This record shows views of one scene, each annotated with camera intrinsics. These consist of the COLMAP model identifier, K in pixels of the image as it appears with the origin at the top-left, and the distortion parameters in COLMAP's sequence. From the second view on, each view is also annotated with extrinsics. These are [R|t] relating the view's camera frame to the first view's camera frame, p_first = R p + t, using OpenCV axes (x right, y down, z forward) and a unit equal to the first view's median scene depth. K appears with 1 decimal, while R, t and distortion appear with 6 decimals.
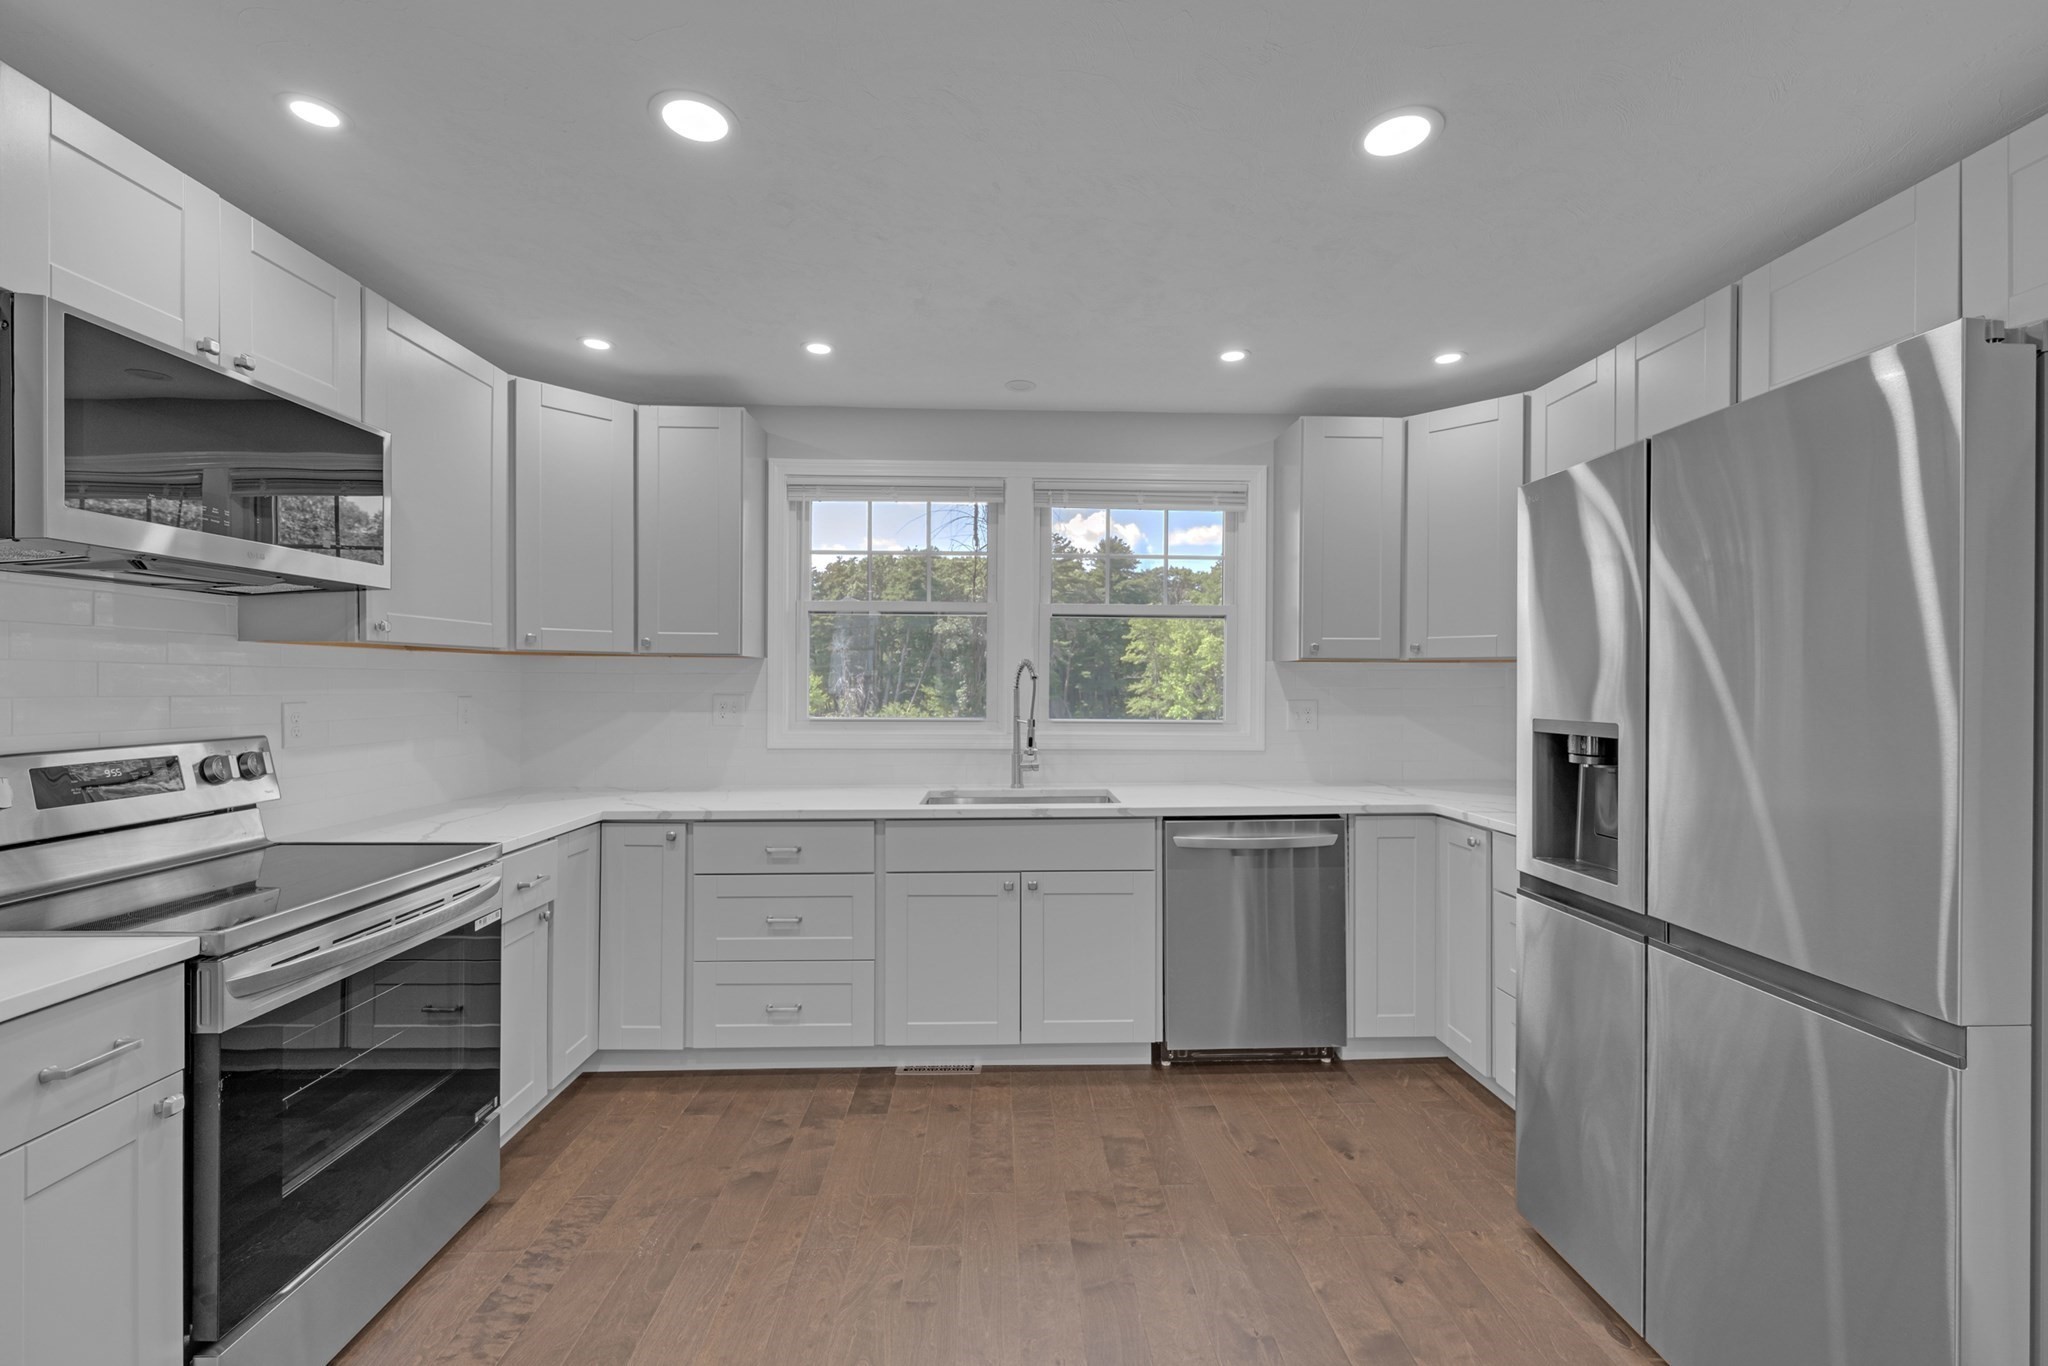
lens RADIAL K [[821.1, 0, 1019.2], [0, 821.1, 678.9], [0, 0, 1]] dist [-0.002162, 0.002533]
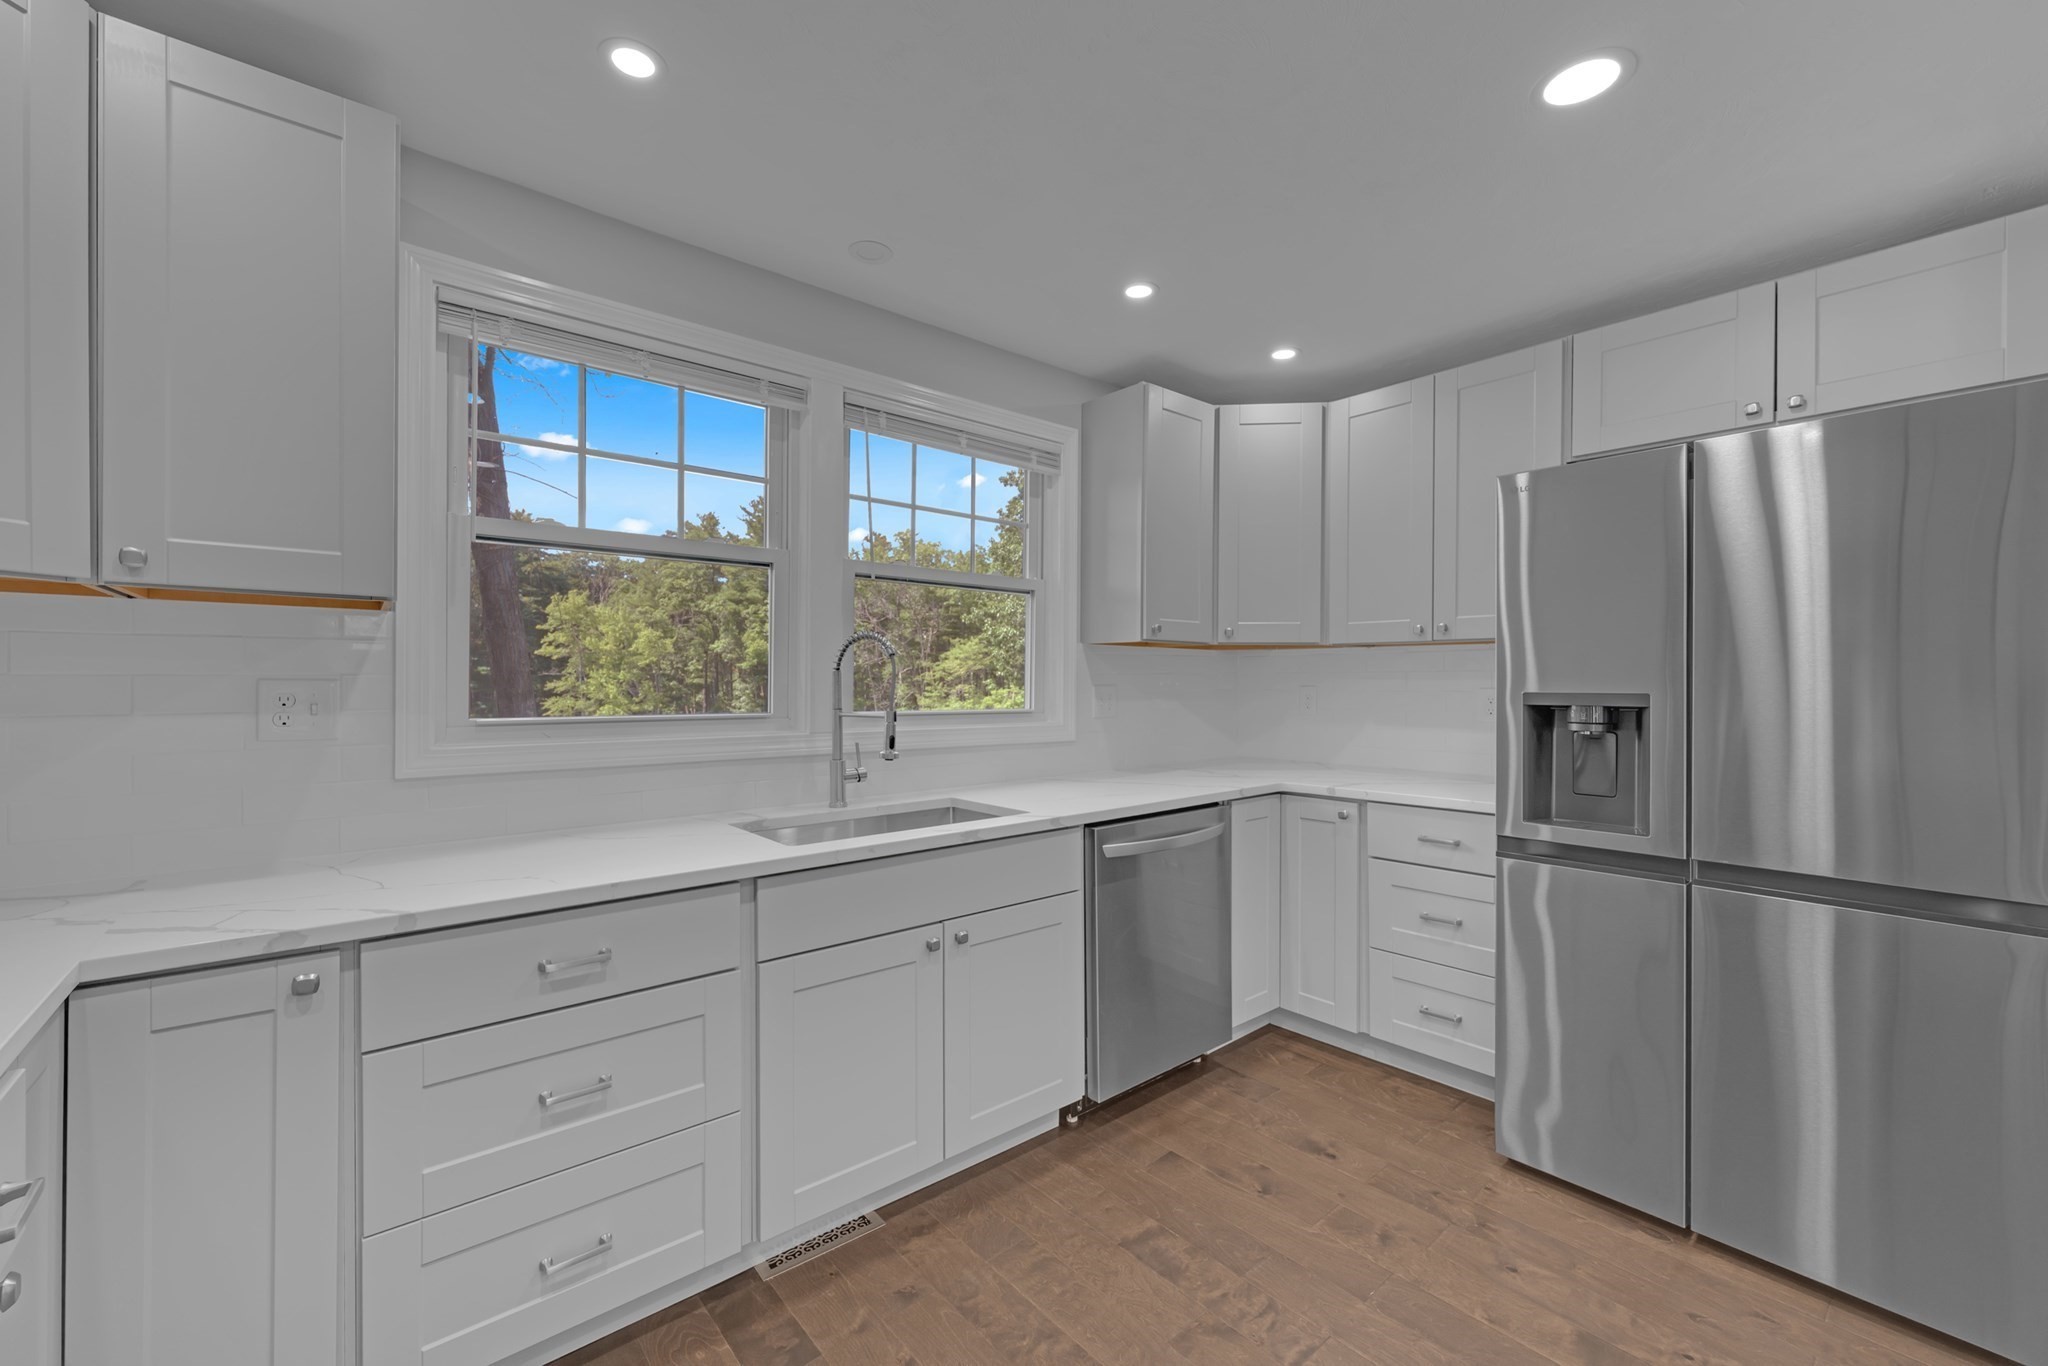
lens RADIAL K [[821.1, 0, 1023.8], [0, 821.1, 681.1], [0, 0, 1]] dist [-0.002162, 0.002533]
pose [[0.783715, -0.001353, 0.621120, -0.388558], [-0.002168, 0.999986, 0.004914, 0.020620], [-0.621117, -0.005198, 0.783700, 0.391964]]
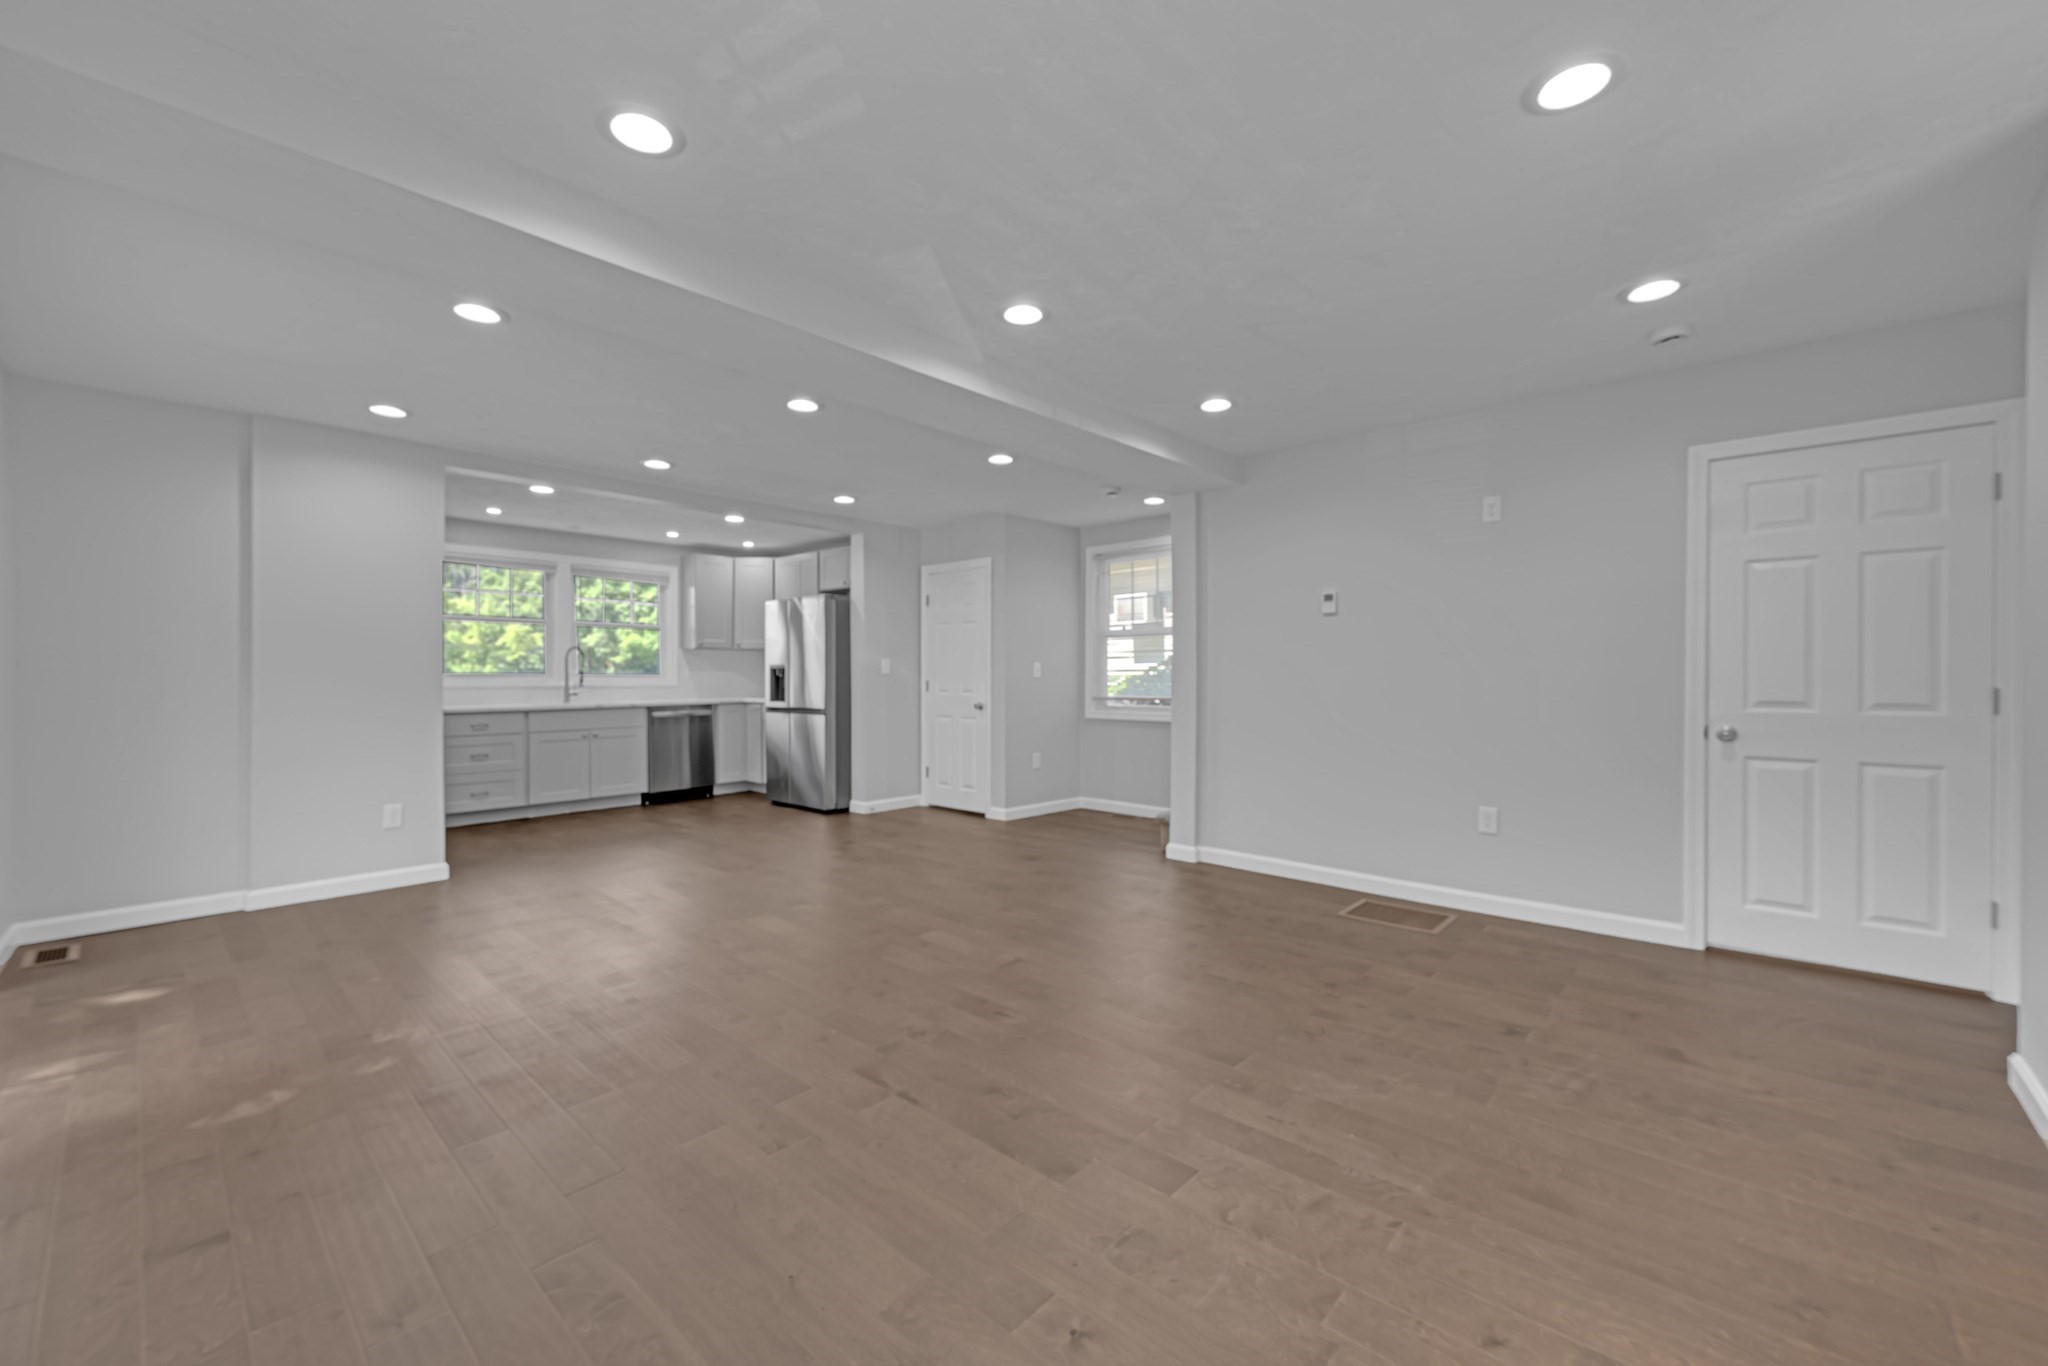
lens RADIAL K [[821.1, 0, 1021.8], [0, 821.1, 675.0], [0, 0, 1]] dist [-0.002162, 0.002533]
pose [[0.702149, -0.005230, 0.712011, -0.853235], [0.002027, 0.999984, 0.005346, 0.054435], [-0.712027, -0.002311, 0.702148, -1.696282]]
